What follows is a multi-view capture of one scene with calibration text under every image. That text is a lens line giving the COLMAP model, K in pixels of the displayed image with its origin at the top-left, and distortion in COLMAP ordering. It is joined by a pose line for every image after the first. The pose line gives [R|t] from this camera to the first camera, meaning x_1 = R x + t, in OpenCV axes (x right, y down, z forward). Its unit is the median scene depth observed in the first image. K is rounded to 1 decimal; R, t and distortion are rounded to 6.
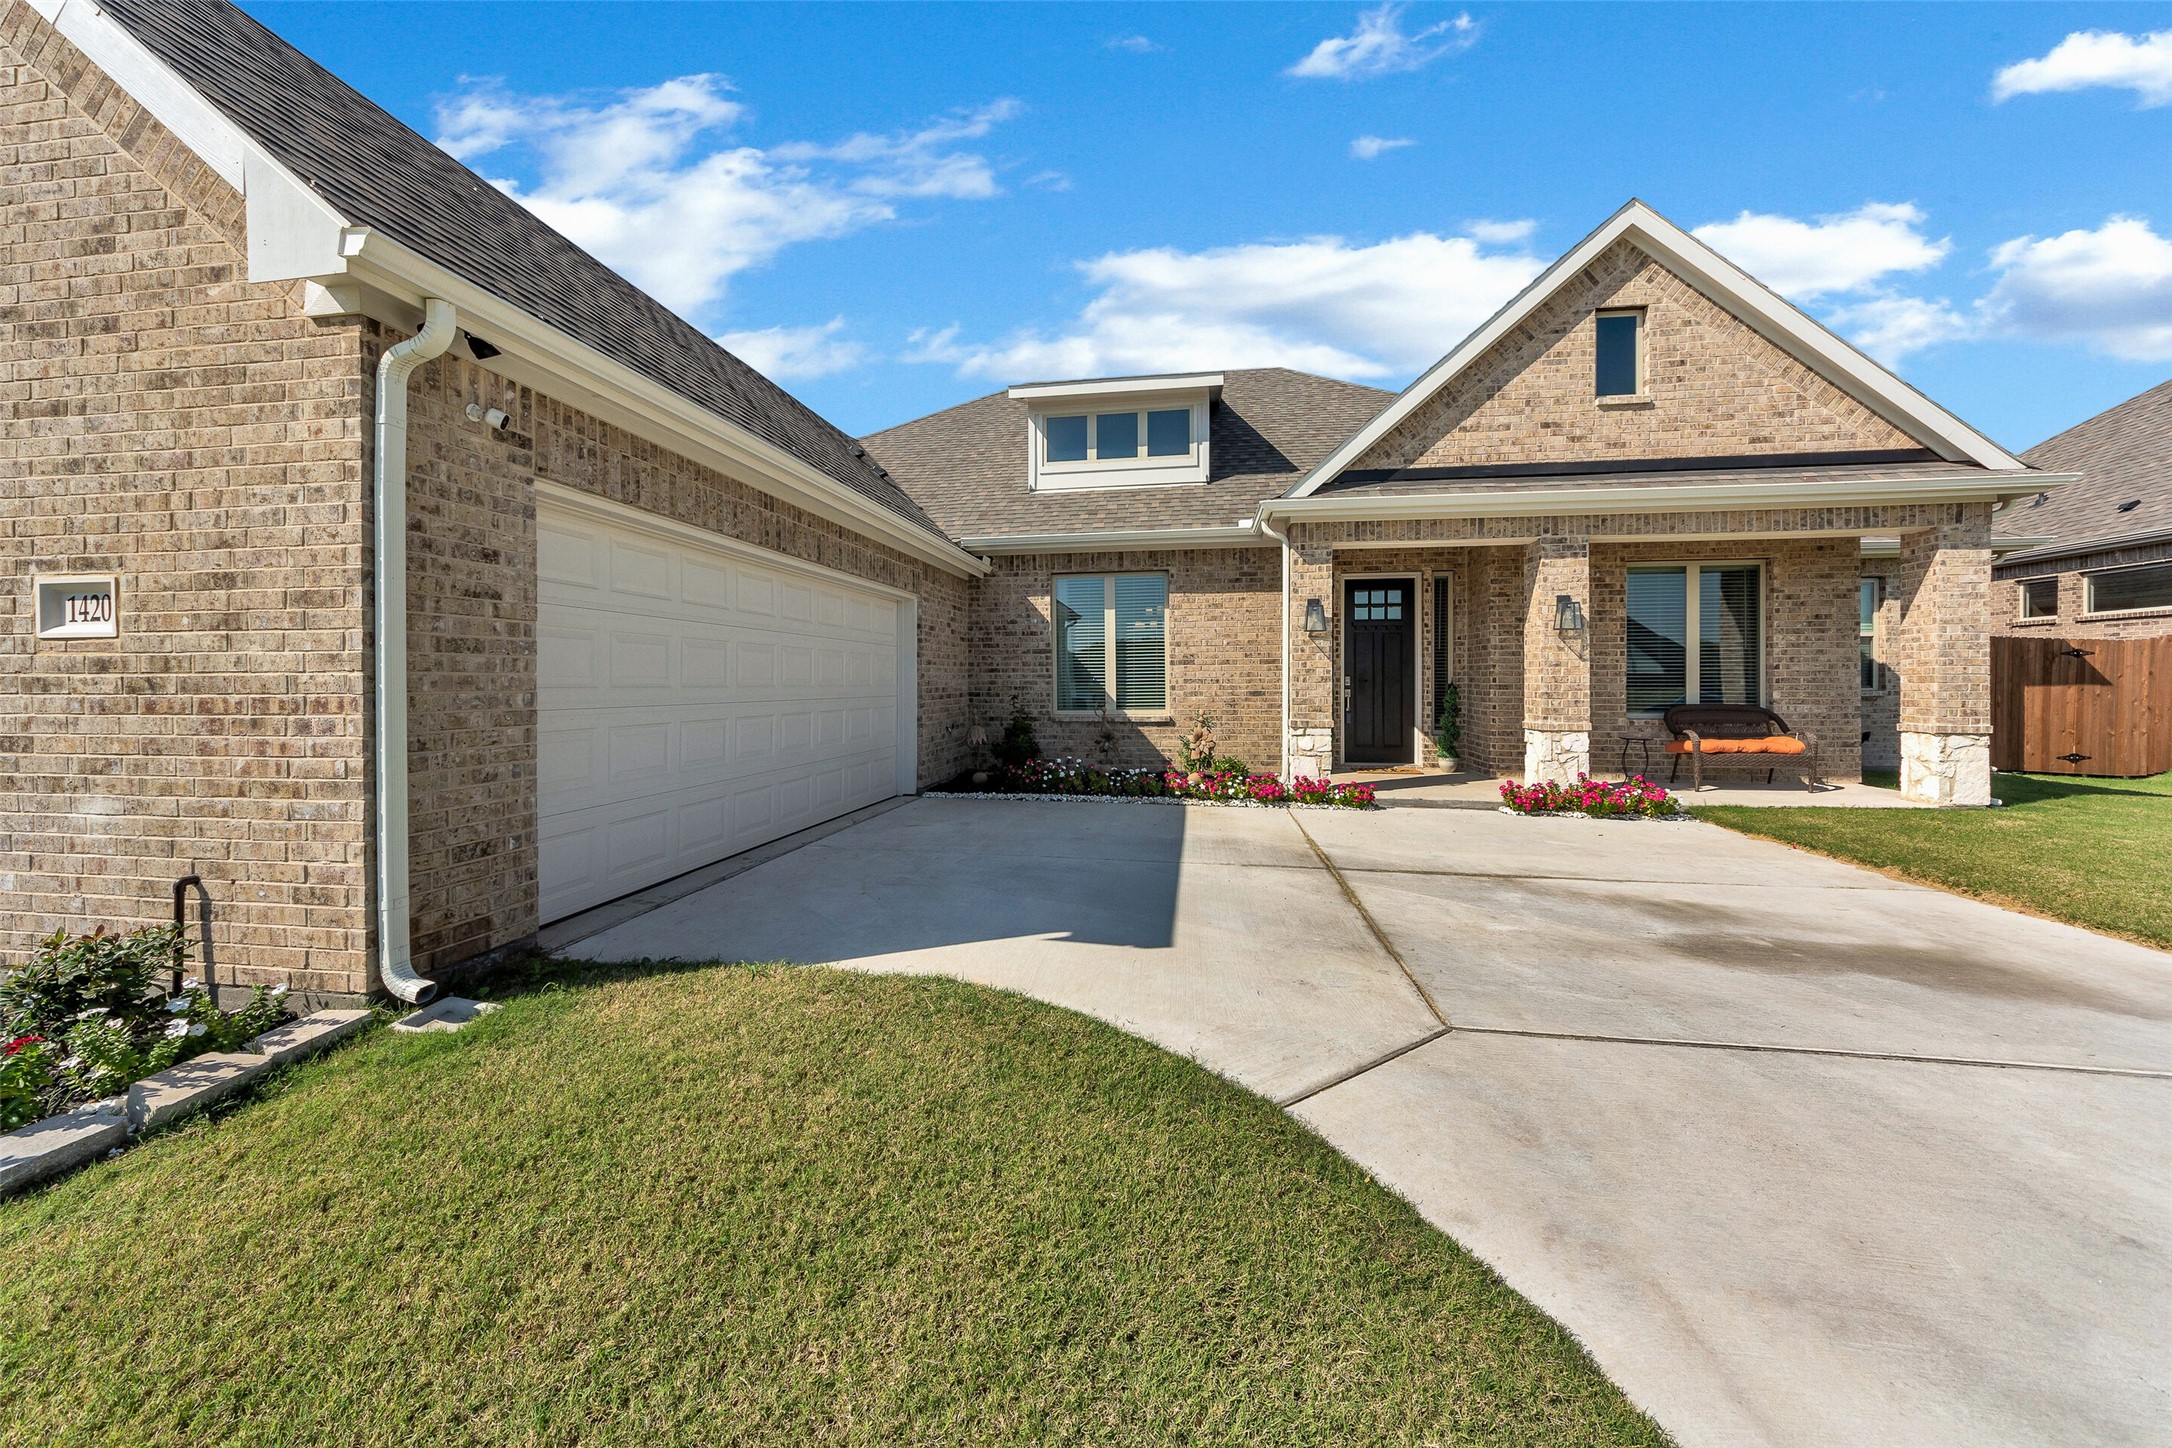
lens RADIAL K [[747.1, 0, 1034.5], [0, 747.1, 683.5], [0, 0, 1]] dist [0.000243, -0.000060]
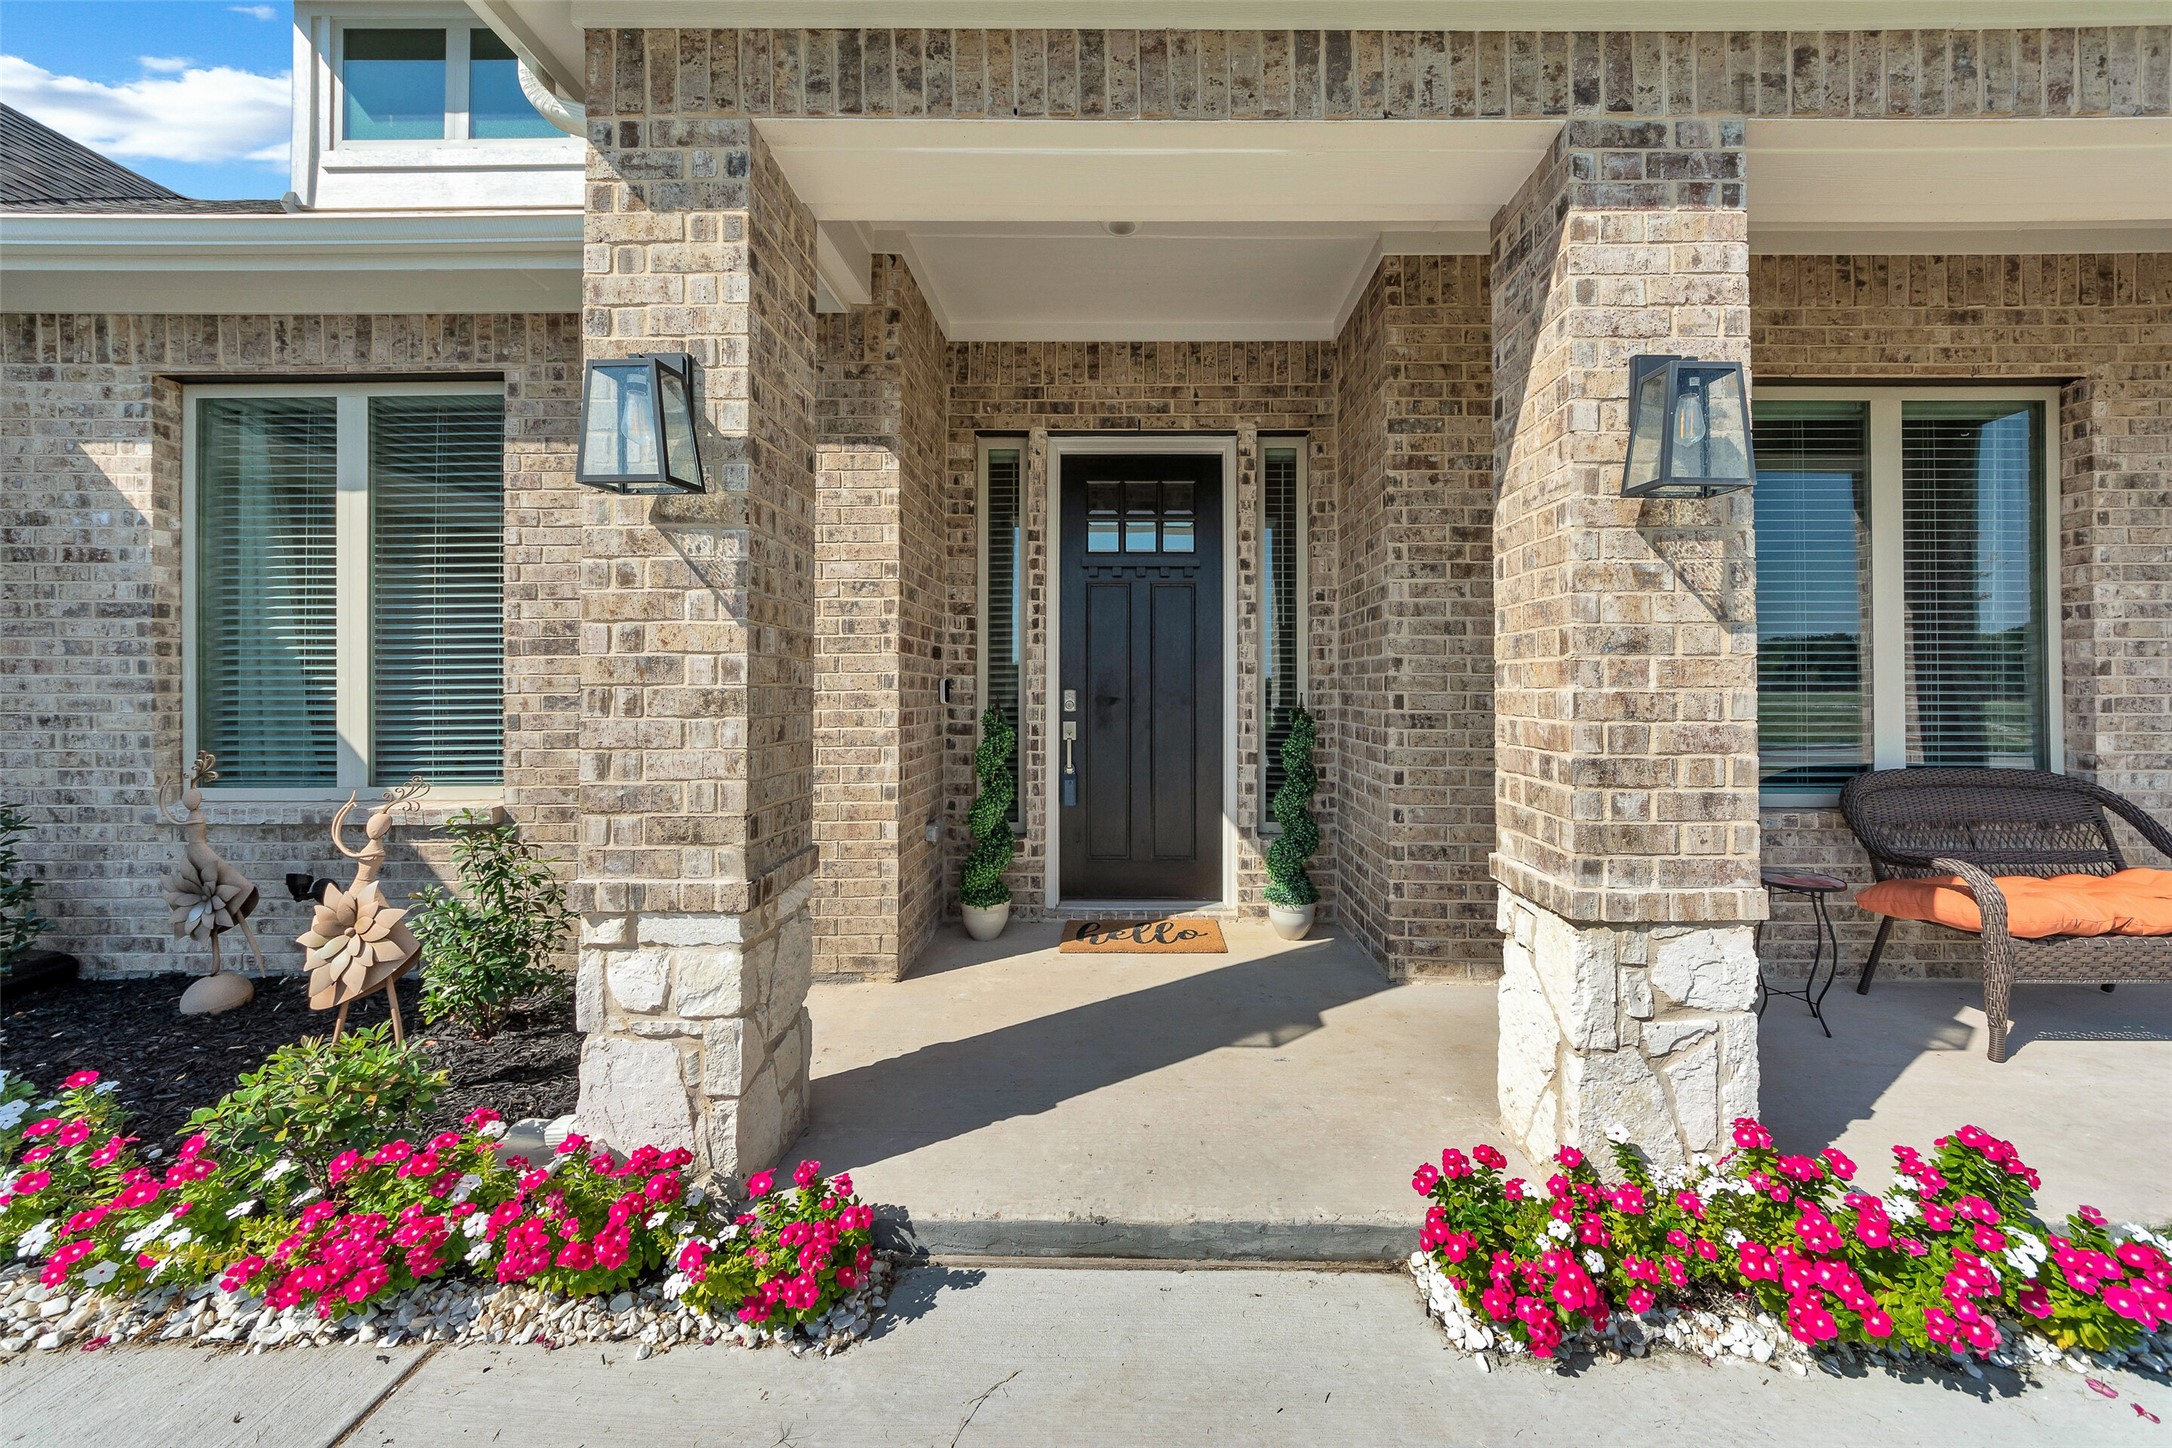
lens RADIAL K [[772.1, 0, 1083.0], [0, 772.1, 683.7], [0, 0, 1]] dist [0.000466, 0.000081]
pose [[0.988288, 0.005014, 0.152520, 0.436787], [-0.002598, 0.999868, -0.016037, -0.007419], [-0.152580, 0.015452, 0.988170, 0.701280]]
